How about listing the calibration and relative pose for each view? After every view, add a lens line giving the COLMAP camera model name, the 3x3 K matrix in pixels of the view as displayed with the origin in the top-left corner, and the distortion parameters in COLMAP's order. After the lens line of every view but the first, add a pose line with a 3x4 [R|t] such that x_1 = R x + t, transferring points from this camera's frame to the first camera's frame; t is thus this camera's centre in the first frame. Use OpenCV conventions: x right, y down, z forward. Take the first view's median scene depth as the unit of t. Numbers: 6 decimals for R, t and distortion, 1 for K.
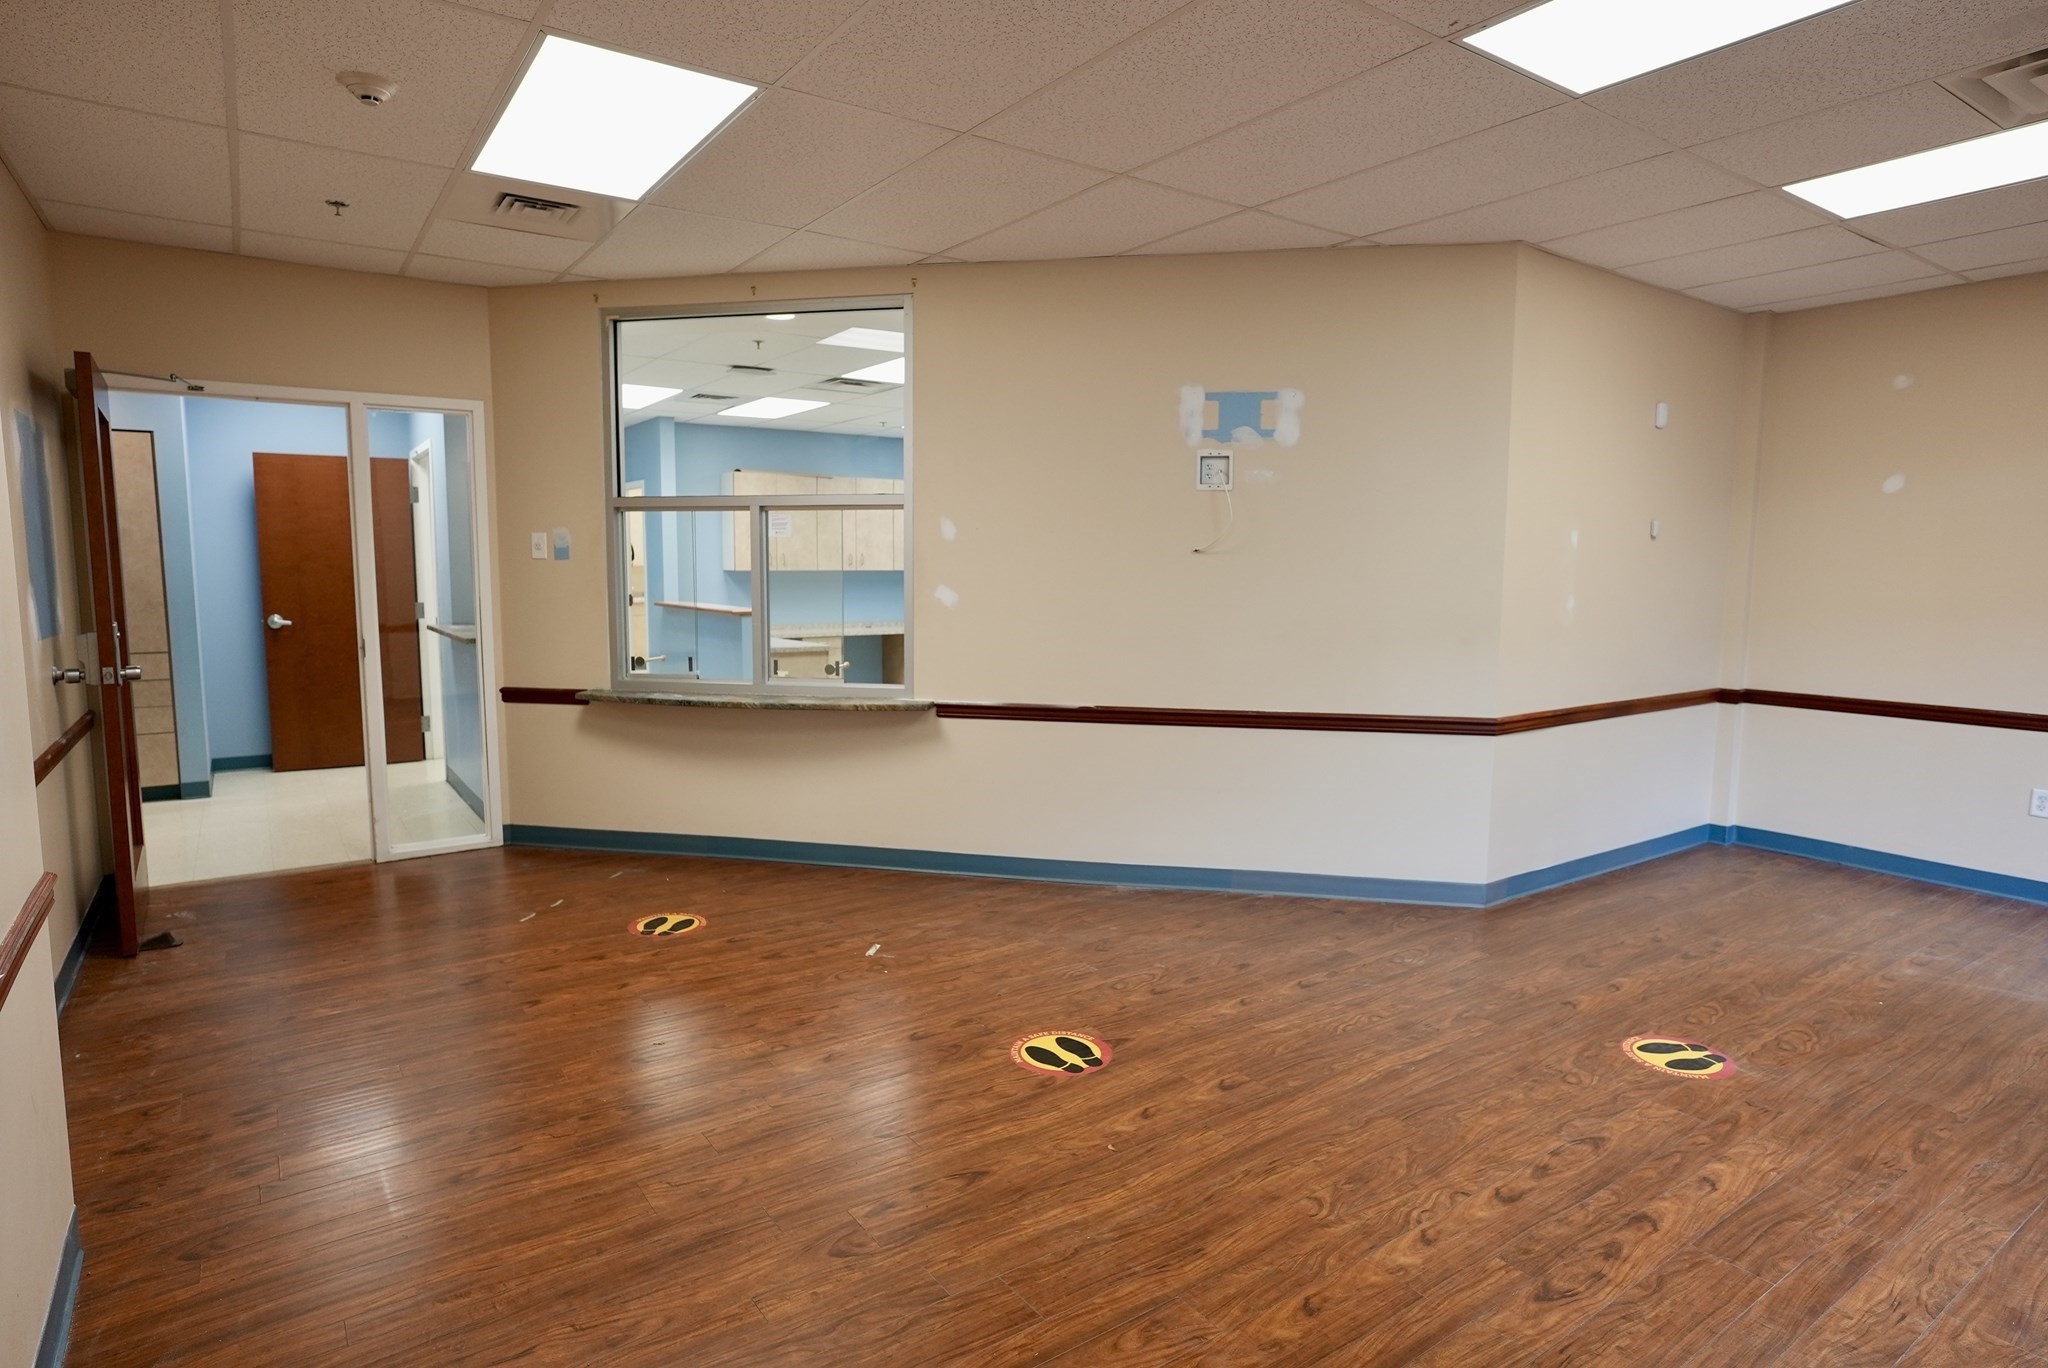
lens RADIAL K [[1123.4, 0, 1023.2], [0, 1123.4, 680.6], [0, 0, 1]] dist [-0.053842, 0.038255]
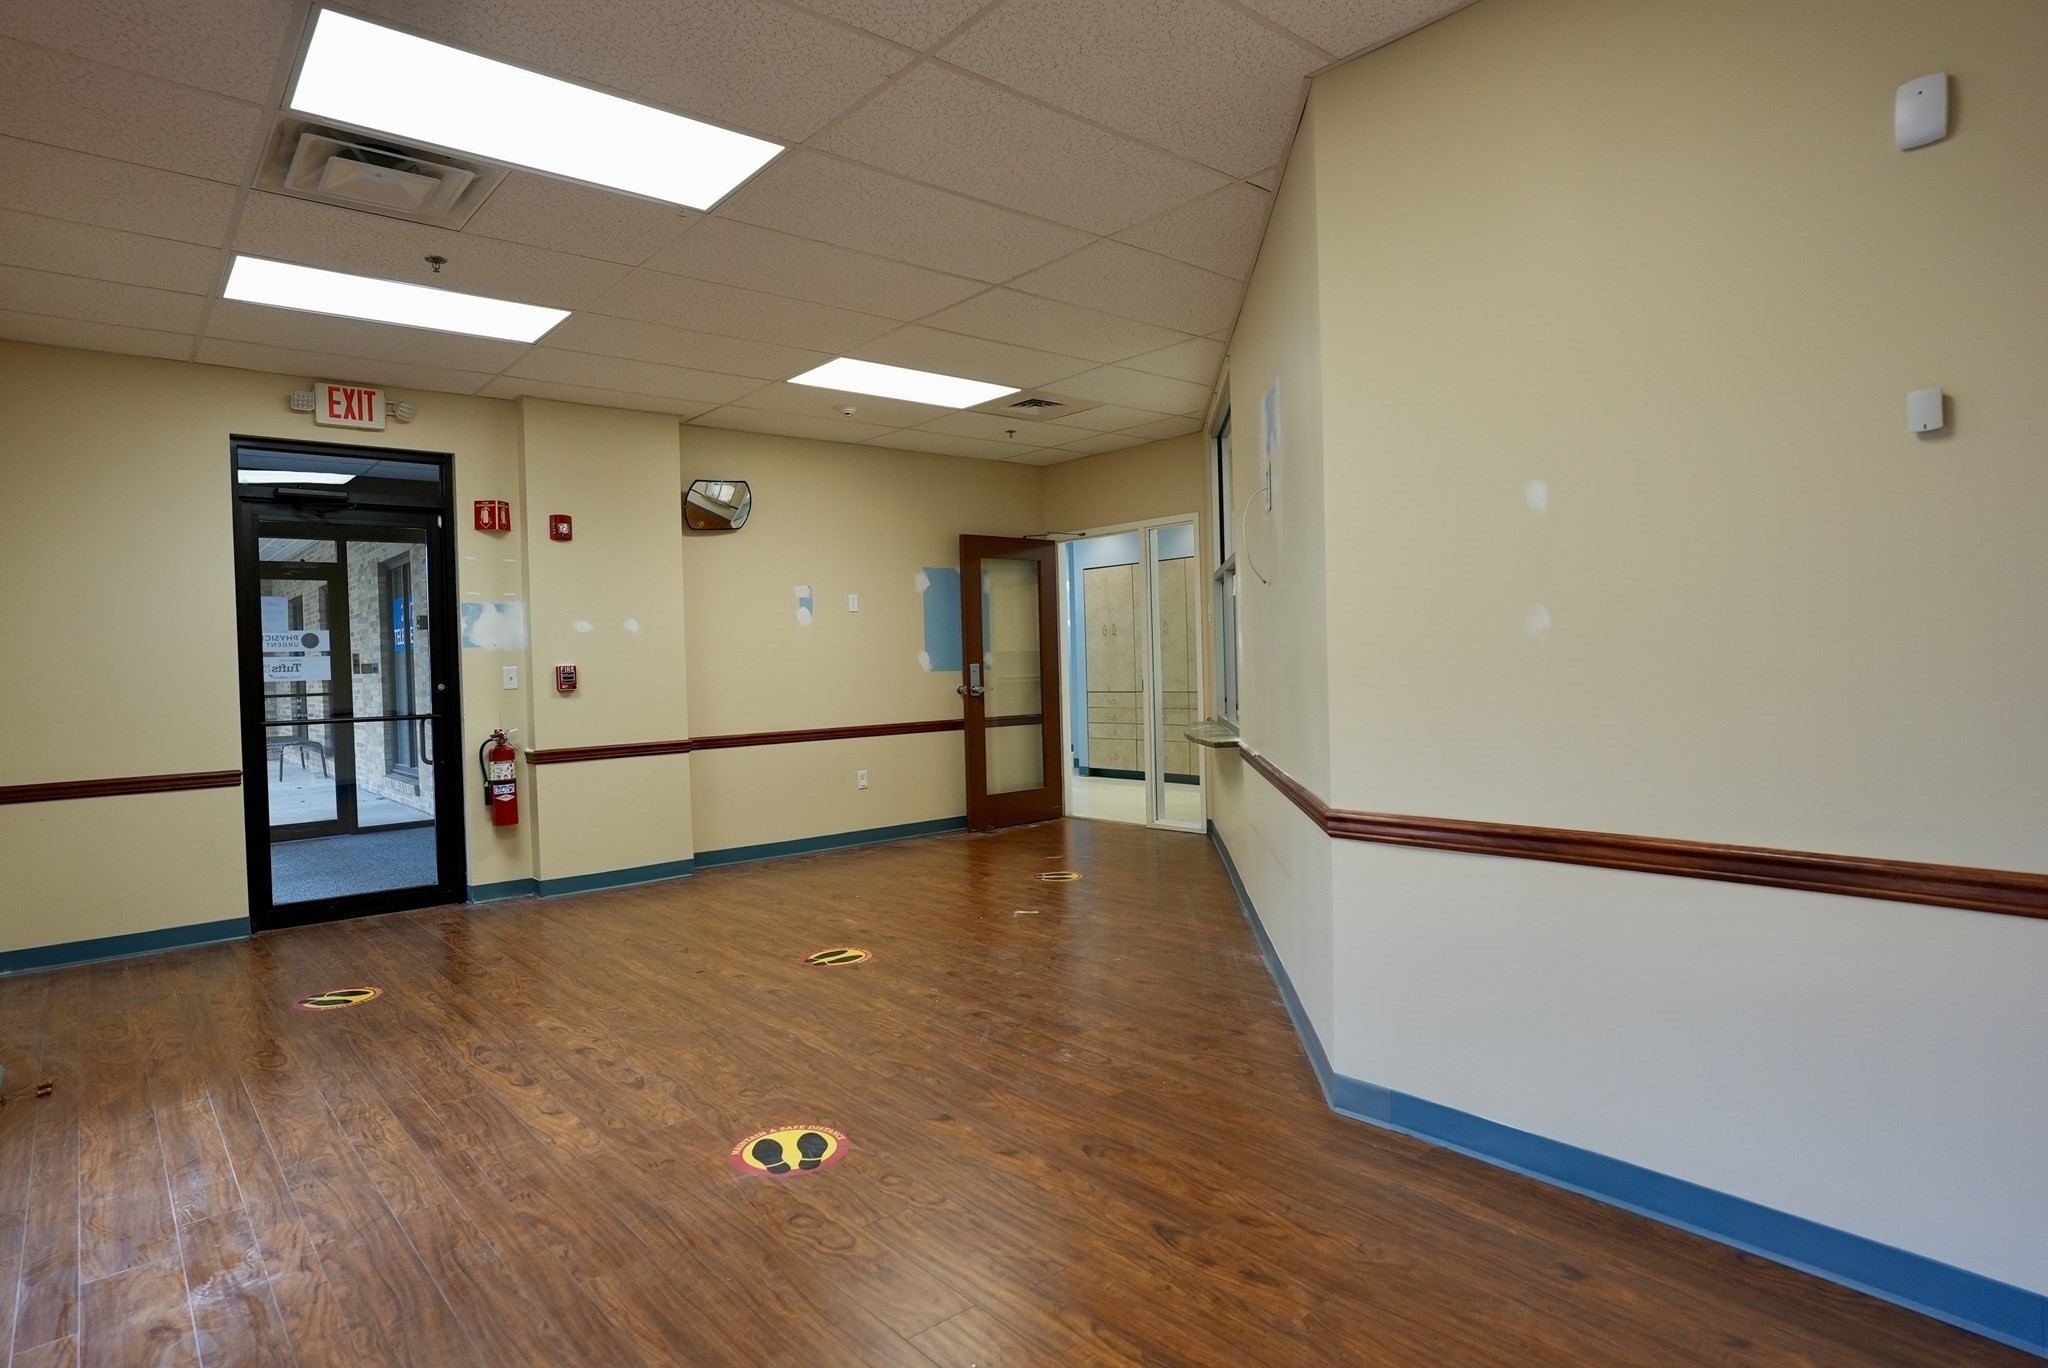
lens RADIAL K [[1123.4, 0, 1023.2], [0, 1123.4, 680.6], [0, 0, 1]] dist [-0.053842, 0.038255]
pose [[0.095595, 0.005630, -0.995404, 1.626365], [-0.079457, 0.996836, -0.001993, -0.035808], [0.992244, 0.079282, 0.095740, 1.189912]]
